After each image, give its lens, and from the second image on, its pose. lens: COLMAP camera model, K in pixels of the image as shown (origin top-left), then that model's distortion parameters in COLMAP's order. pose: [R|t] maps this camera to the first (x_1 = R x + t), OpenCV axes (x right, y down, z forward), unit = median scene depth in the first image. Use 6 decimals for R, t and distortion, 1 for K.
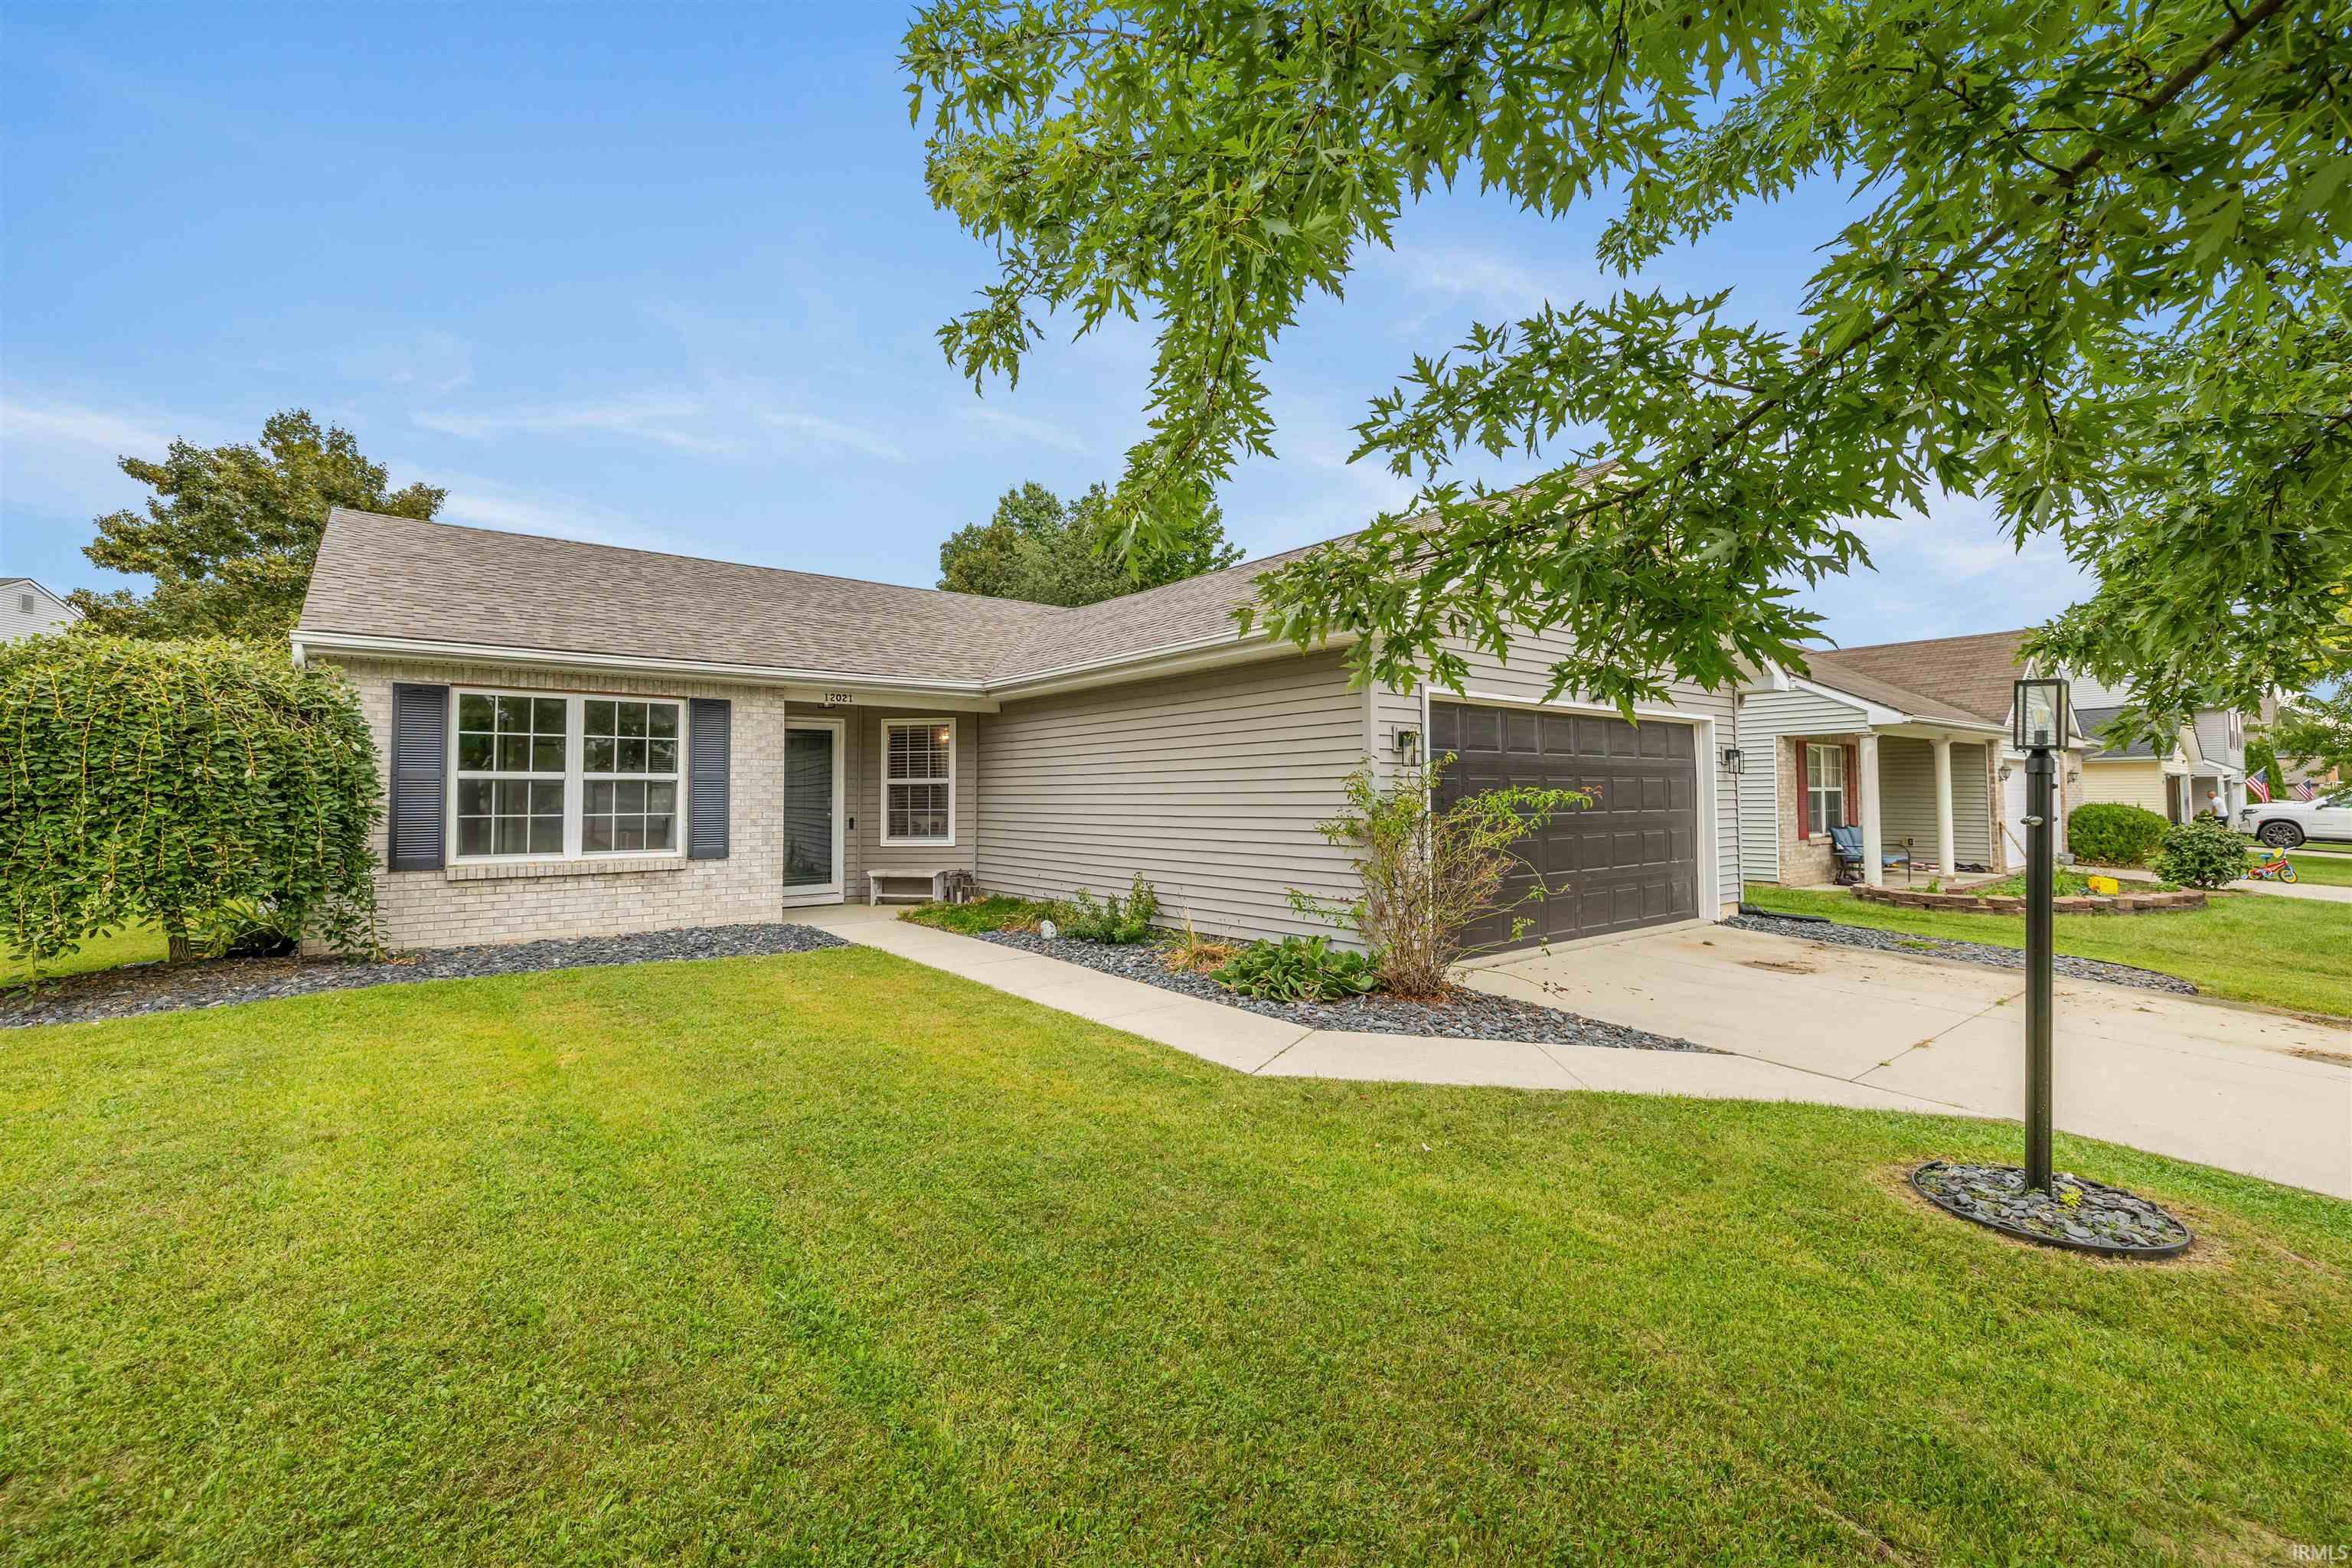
lens RADIAL K [[921.0, 0, 1154.9], [0, 921.0, 750.7], [0, 0, 1]] dist [0.000840, -0.000101]
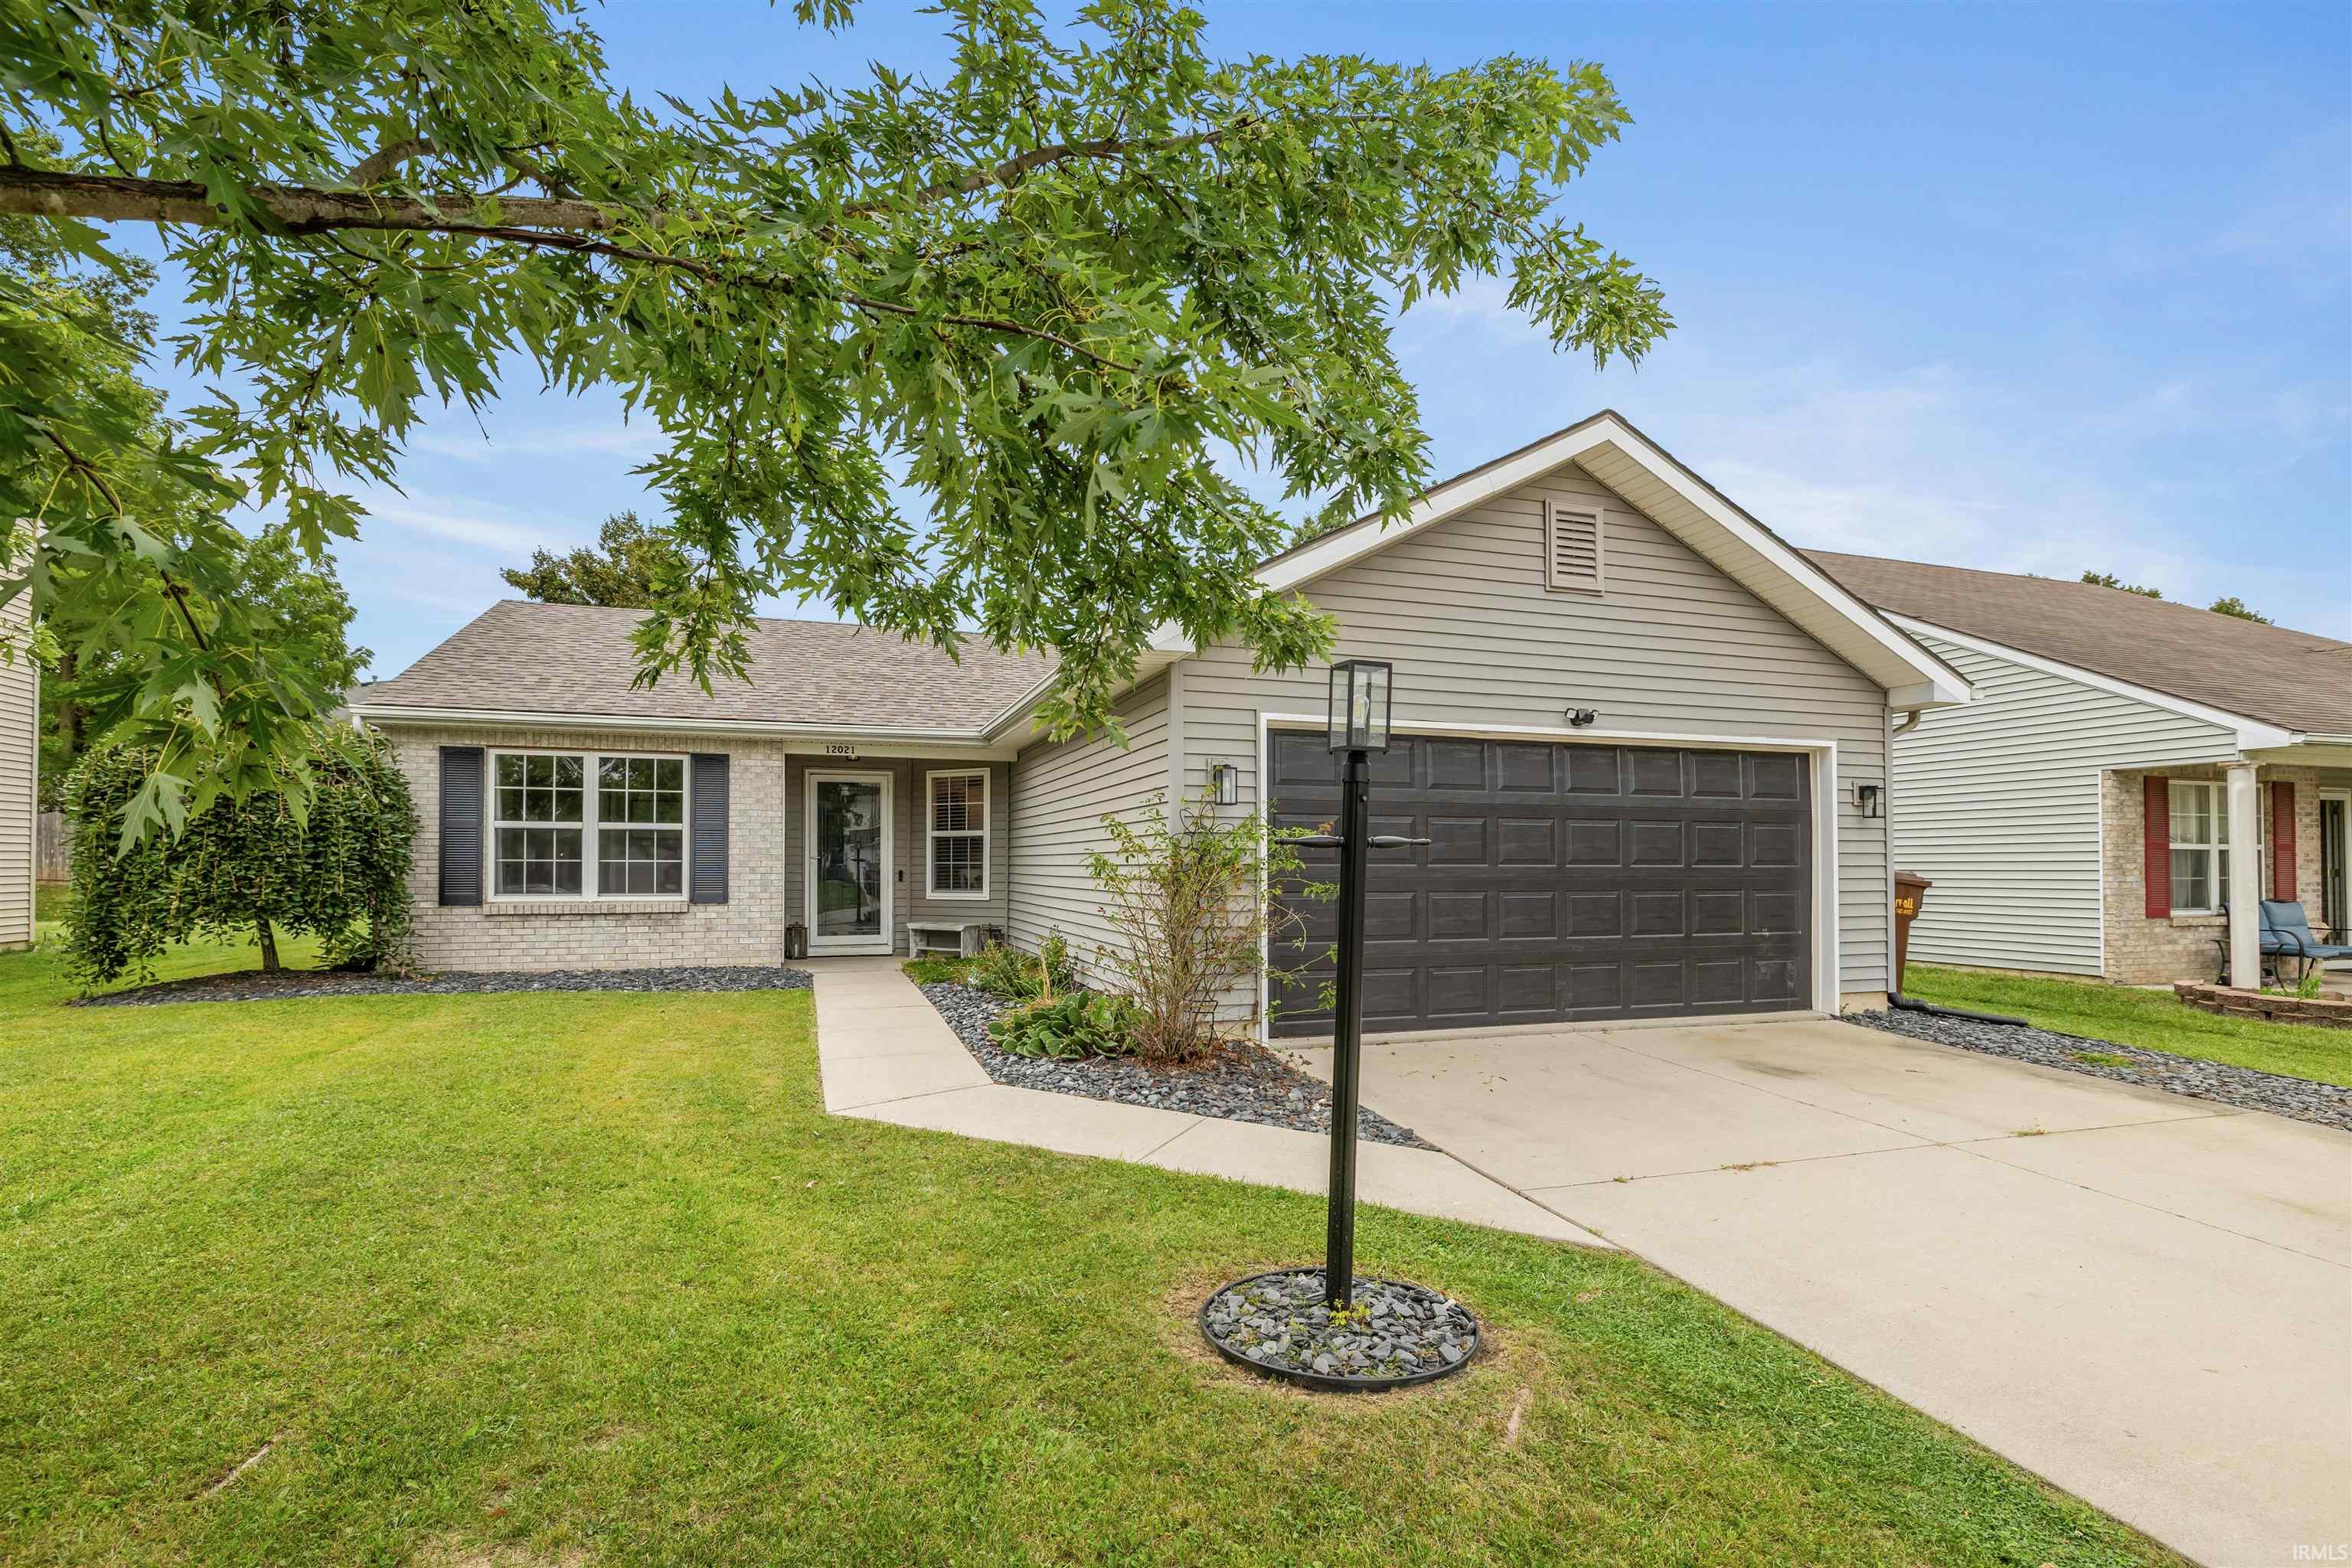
lens RADIAL K [[1026.6, 0, 1170.9], [0, 1026.6, 850.3], [0, 0, 1]] dist [-0.006796, 0.000558]
pose [[0.947305, 0.002590, -0.320323, 0.426747], [0.009287, 0.999325, 0.035546, 0.019289], [0.320199, -0.036648, 0.946641, 0.049841]]
